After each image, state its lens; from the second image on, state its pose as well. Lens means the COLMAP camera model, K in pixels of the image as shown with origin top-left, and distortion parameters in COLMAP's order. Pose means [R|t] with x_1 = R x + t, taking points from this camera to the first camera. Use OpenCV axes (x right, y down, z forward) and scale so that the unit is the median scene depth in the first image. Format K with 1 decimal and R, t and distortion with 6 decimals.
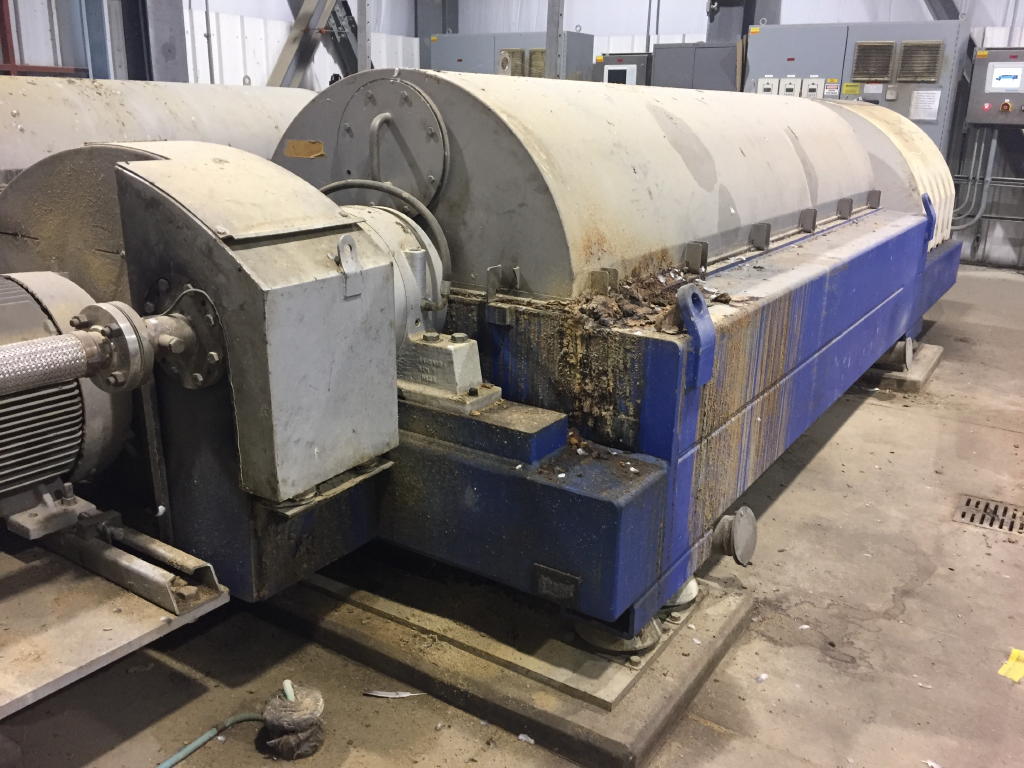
lens RADIAL K [[881.2, 0, 514.6], [0, 881.2, 393.6], [0, 0, 1]] dist [0.087609, -0.146818]
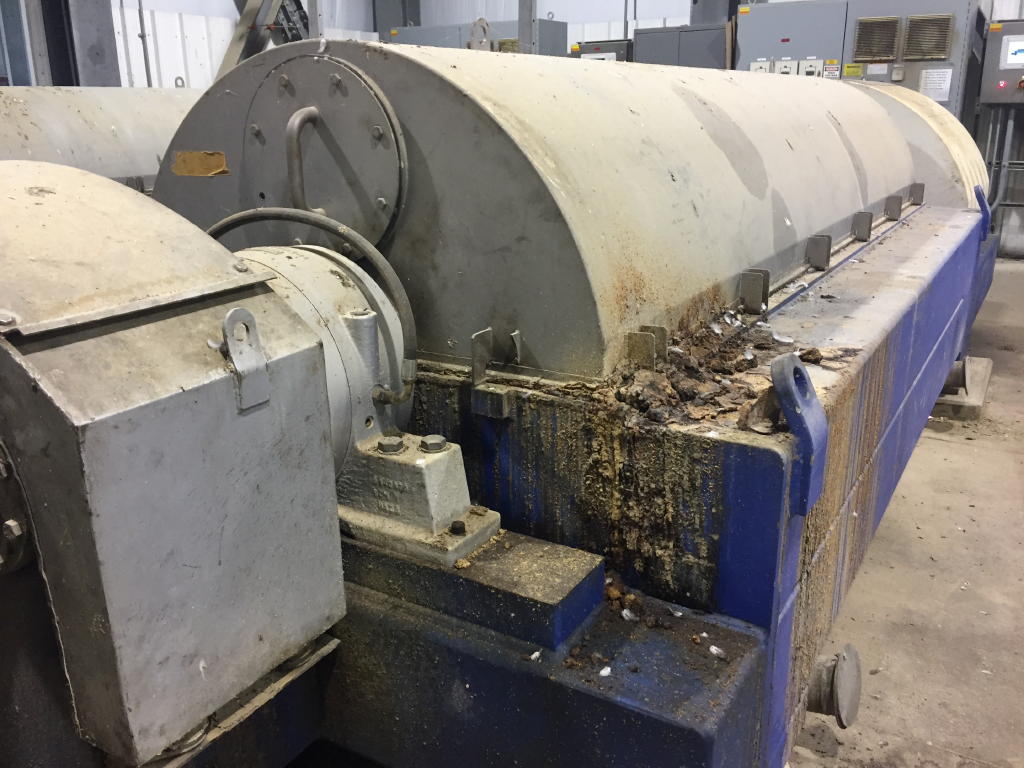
lens RADIAL K [[881.2, 0, 510.5], [0, 881.2, 386.9], [0, 0, 1]] dist [0.087609, -0.146818]
pose [[0.998957, -0.041071, 0.019965, -0.016330], [0.041168, 0.999142, -0.004460, -0.098214], [-0.019765, 0.005277, 0.999791, 0.335935]]
